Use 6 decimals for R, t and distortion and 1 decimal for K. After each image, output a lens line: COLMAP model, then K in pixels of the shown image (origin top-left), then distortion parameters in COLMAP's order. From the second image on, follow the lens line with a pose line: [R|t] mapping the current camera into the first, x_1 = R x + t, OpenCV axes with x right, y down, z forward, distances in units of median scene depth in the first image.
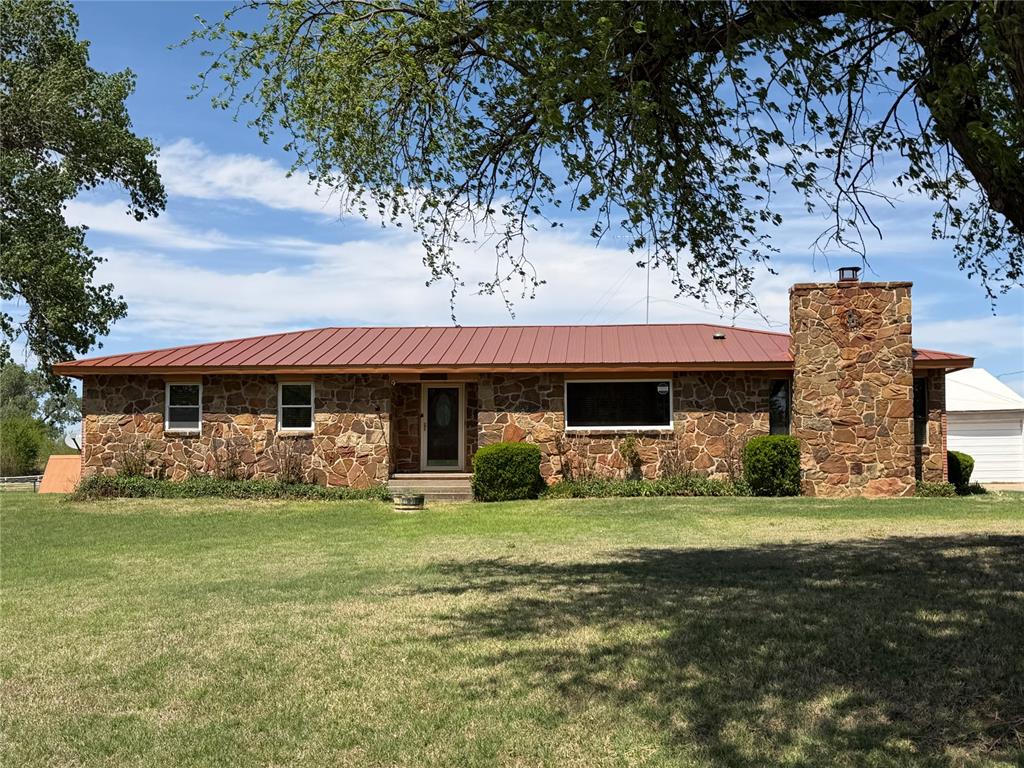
lens RADIAL K [[1257.4, 0, 512.0], [0, 1257.4, 384.0], [0, 0, 1]] dist [0.014909, 0.013603]
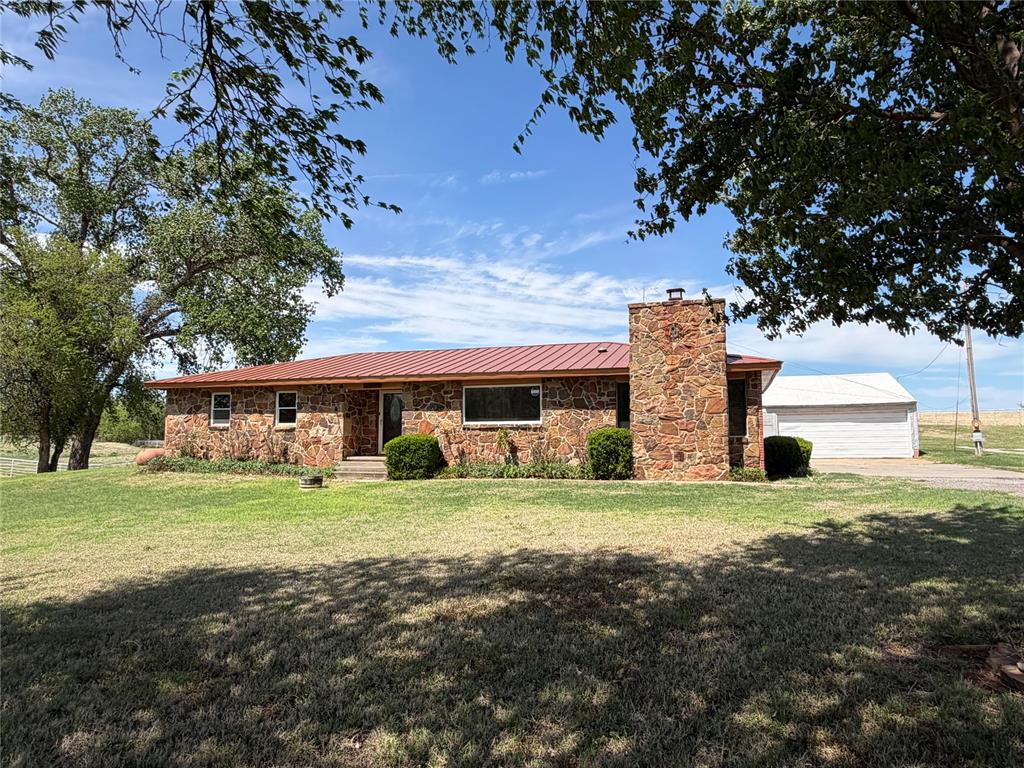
lens RADIAL K [[667.7, 0, 512.0], [0, 667.7, 384.0], [0, 0, 1]] dist [-0.018167, -0.002404]
pose [[0.979690, -0.017648, -0.199738, 0.233863], [0.015841, 0.999818, -0.010644, 0.002793], [0.199890, 0.007263, 0.979792, 0.332964]]
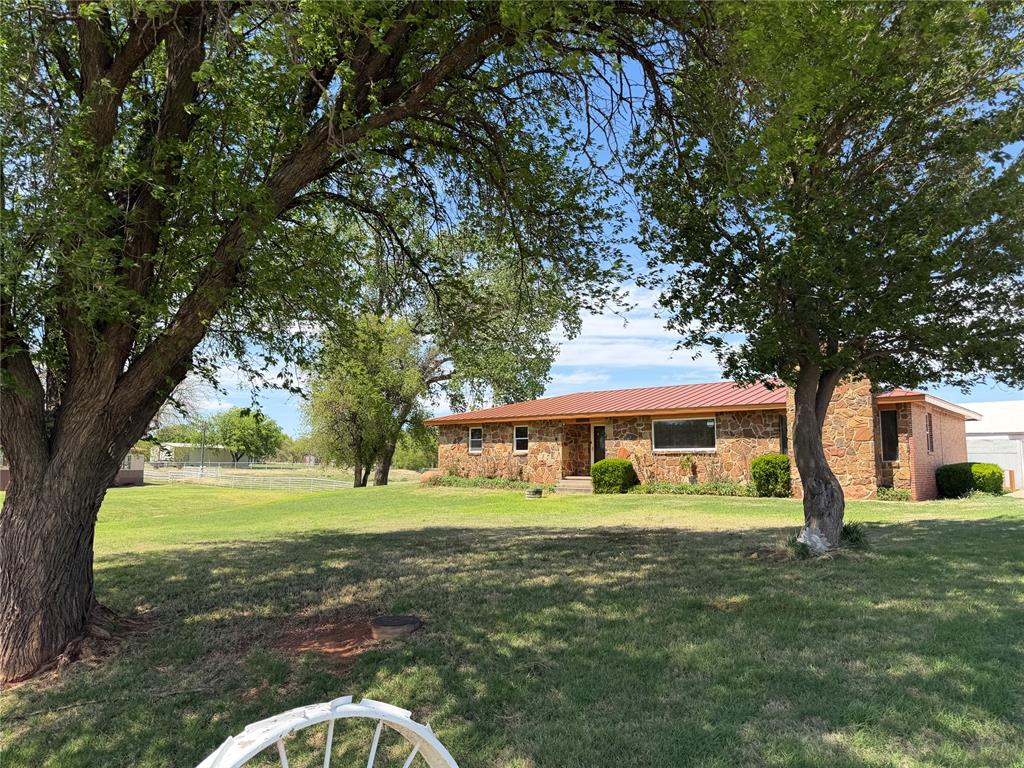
lens RADIAL K [[666.0, 0, 512.0], [0, 666.0, 384.0], [0, 0, 1]] dist [0.005153, -0.000800]
pose [[0.835313, -0.060757, -0.546408, 0.367319], [0.030804, 0.997486, -0.063823, -0.000067], [0.548912, 0.036481, 0.835084, 0.185456]]
